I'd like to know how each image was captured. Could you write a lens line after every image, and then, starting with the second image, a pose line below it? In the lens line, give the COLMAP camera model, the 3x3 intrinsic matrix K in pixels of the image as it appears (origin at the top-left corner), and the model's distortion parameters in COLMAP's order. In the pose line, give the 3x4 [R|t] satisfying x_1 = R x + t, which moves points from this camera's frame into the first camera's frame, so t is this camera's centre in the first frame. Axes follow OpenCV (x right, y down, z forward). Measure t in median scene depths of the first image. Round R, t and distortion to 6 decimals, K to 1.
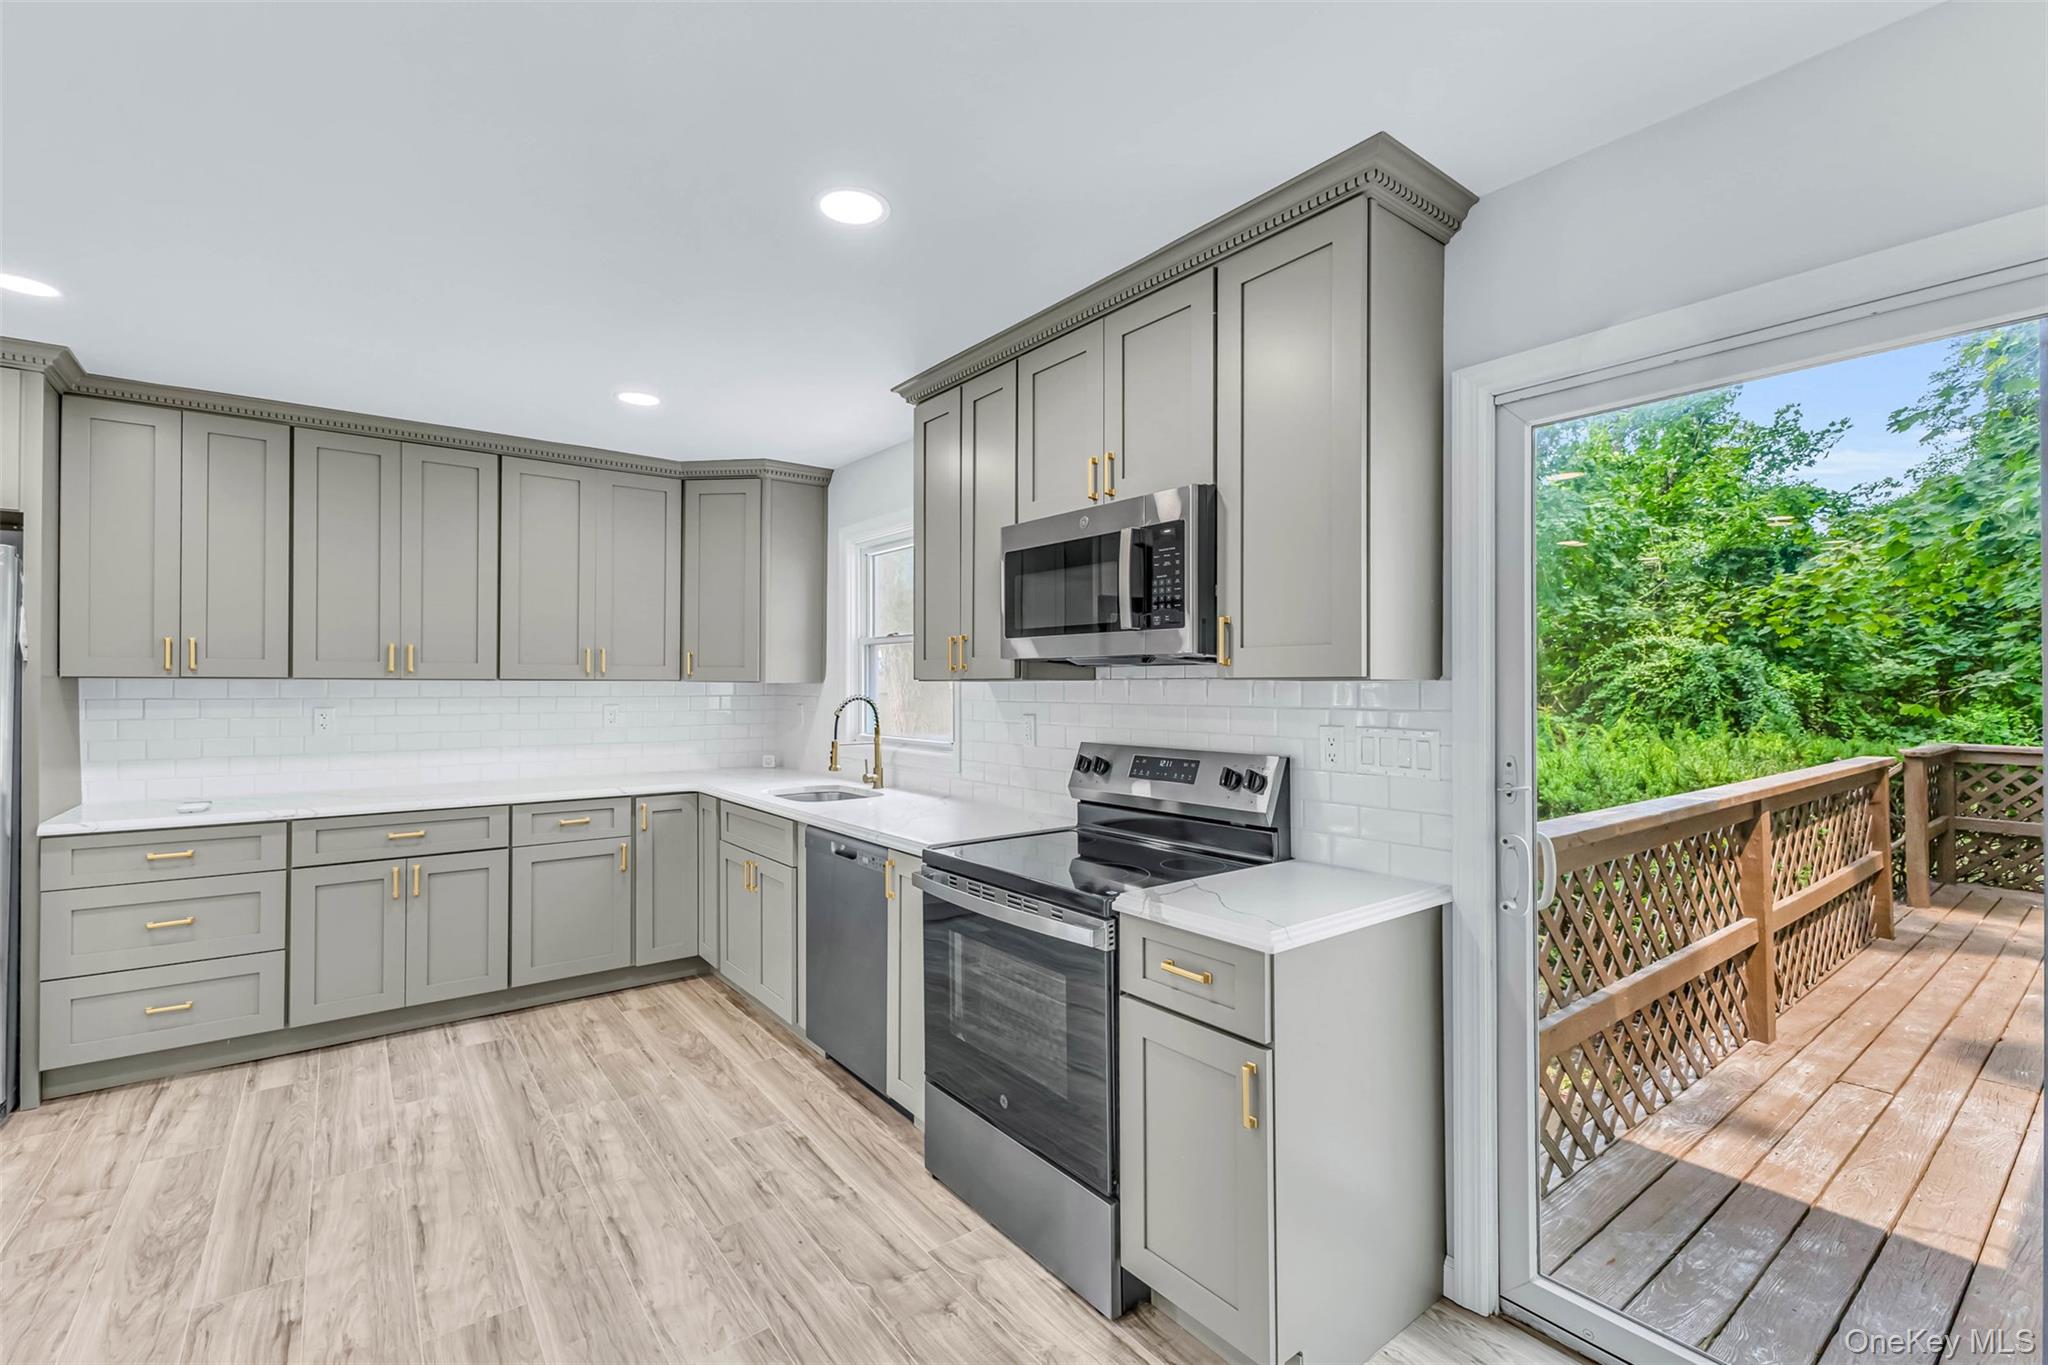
lens RADIAL K [[892.4, 0, 1039.3], [0, 892.4, 678.6], [0, 0, 1]] dist [0.015936, -0.004205]
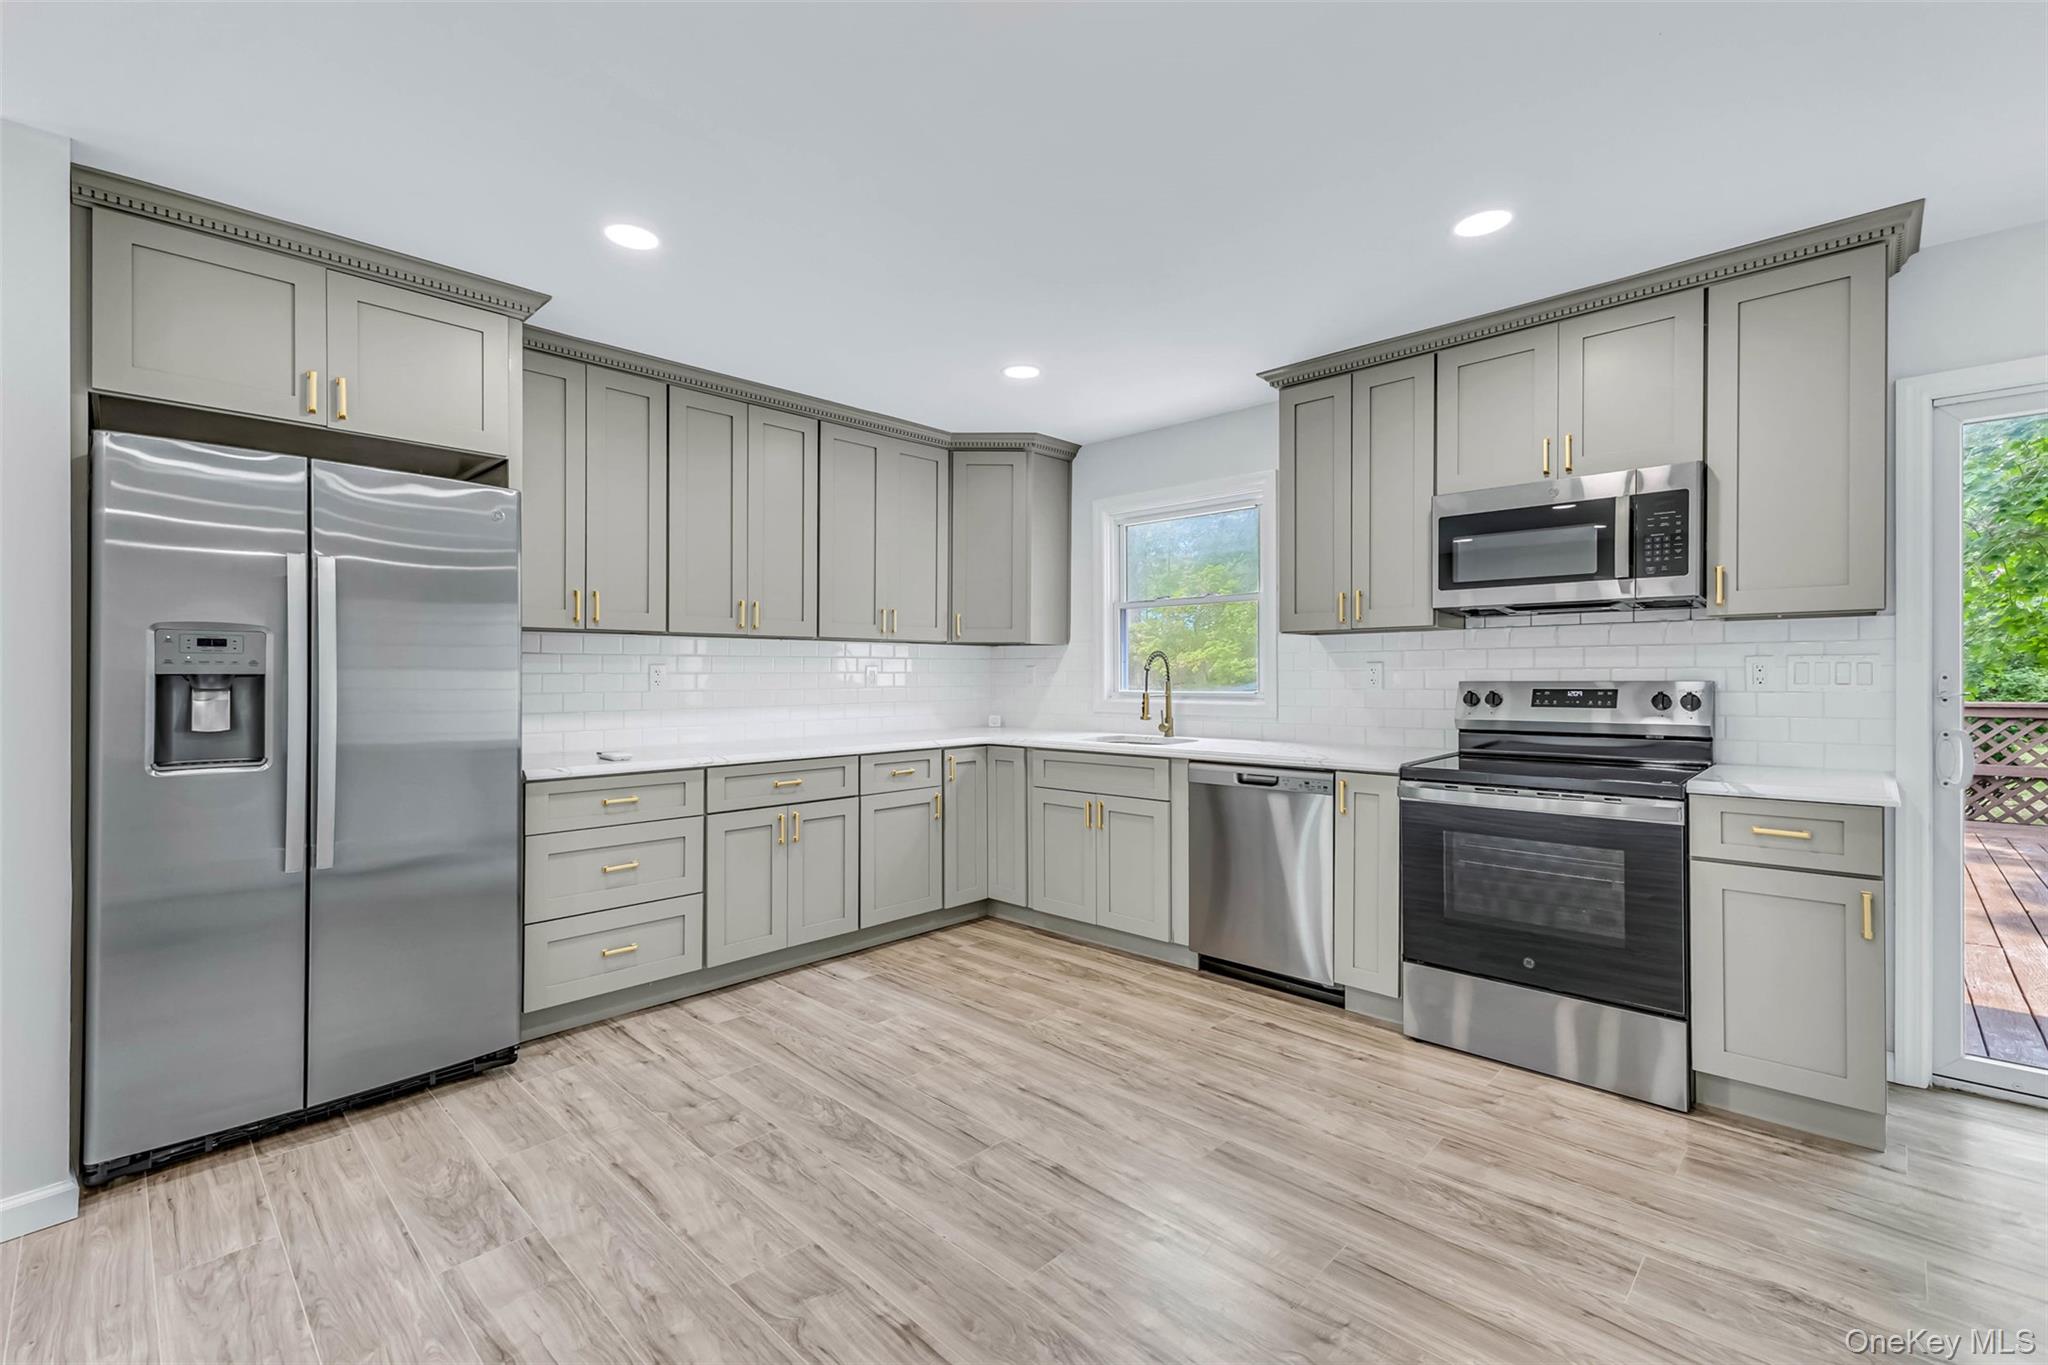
lens RADIAL K [[892.4, 0, 1033.4], [0, 892.4, 680.2], [0, 0, 1]] dist [0.015936, -0.004205]
pose [[0.987841, -0.007522, 0.155286, -0.648260], [0.005438, 0.999889, 0.013841, 0.046628], [-0.155373, -0.012828, 0.987773, -0.074191]]
